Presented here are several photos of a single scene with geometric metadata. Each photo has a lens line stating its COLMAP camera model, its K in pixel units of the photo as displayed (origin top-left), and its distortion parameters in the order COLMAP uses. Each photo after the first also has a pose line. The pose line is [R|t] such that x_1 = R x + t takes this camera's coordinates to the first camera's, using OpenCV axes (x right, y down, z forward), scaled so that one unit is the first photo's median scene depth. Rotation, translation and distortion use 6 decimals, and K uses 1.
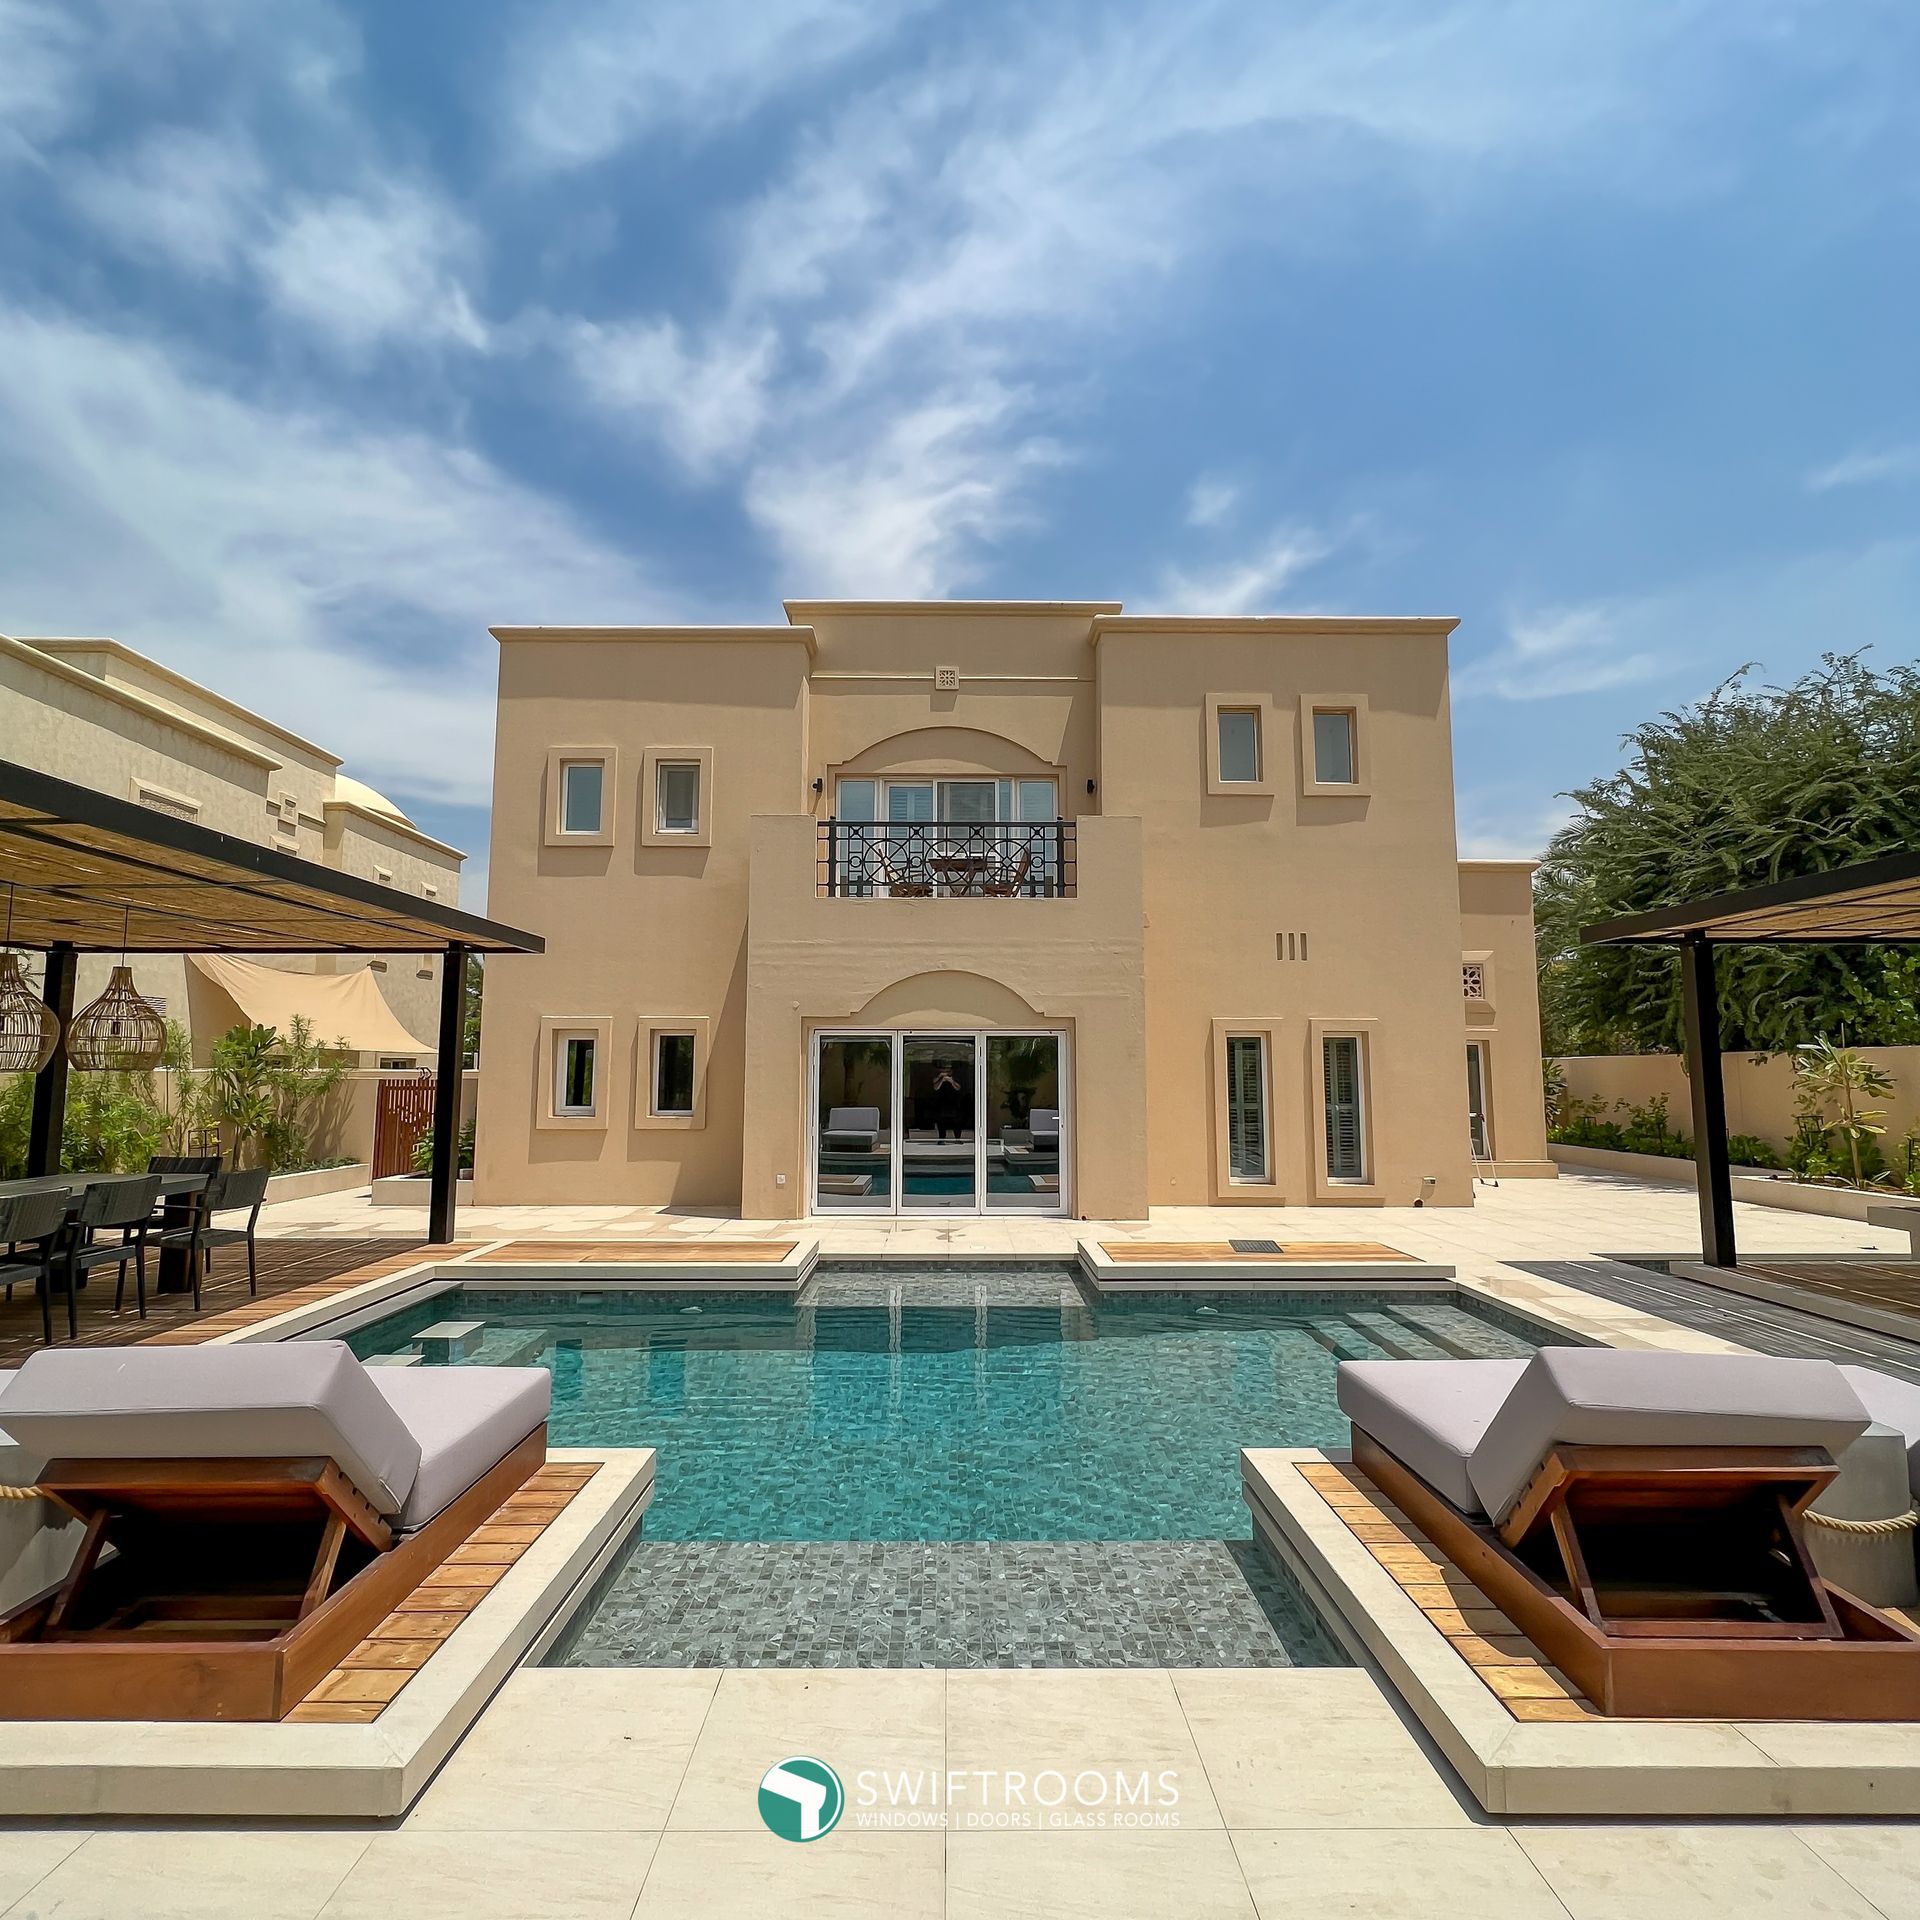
lens RADIAL K [[1027.6, 0, 962.9], [0, 1027.6, 970.9], [0, 0, 1]] dist [-0.002898, -0.000437]
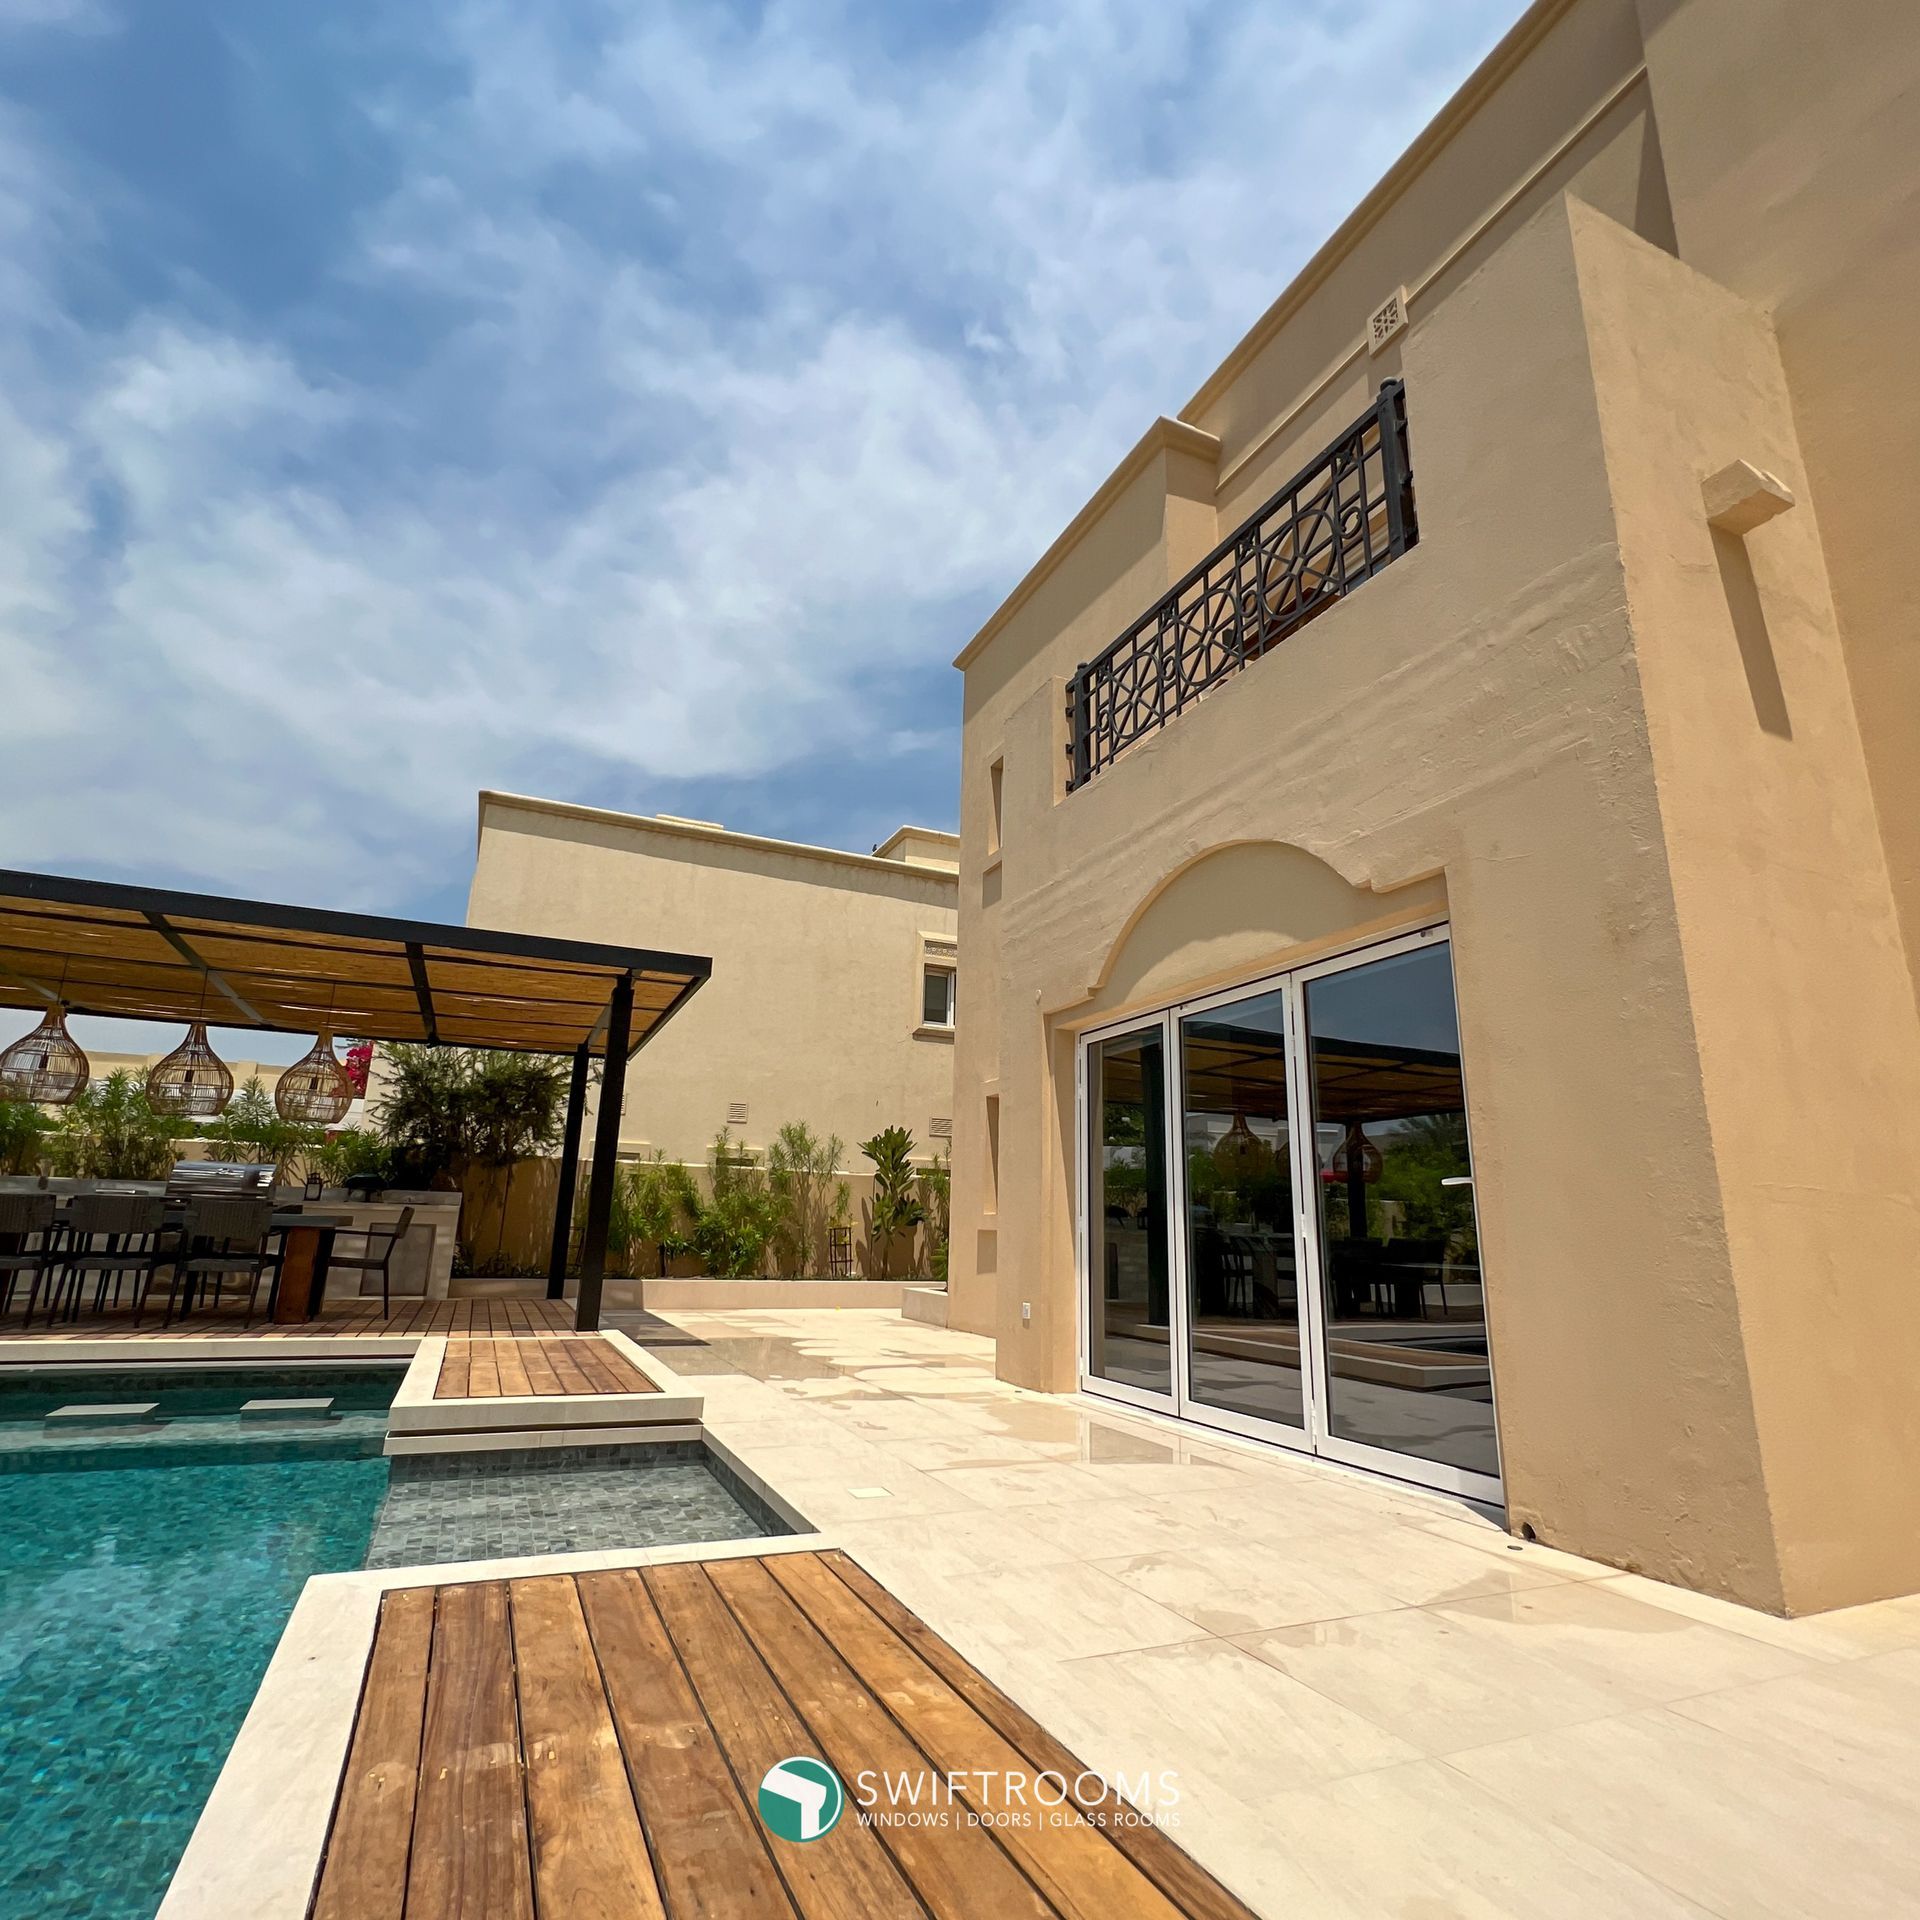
lens RADIAL K [[1049.1, 0, 954.1], [0, 1049.1, 966.4], [0, 0, 1]] dist [0.001901, -0.001879]
pose [[0.395304, -0.219374, -0.891970, 0.304077], [0.065202, 0.975314, -0.210976, 0.122055], [0.916233, 0.025241, 0.399849, 0.644186]]
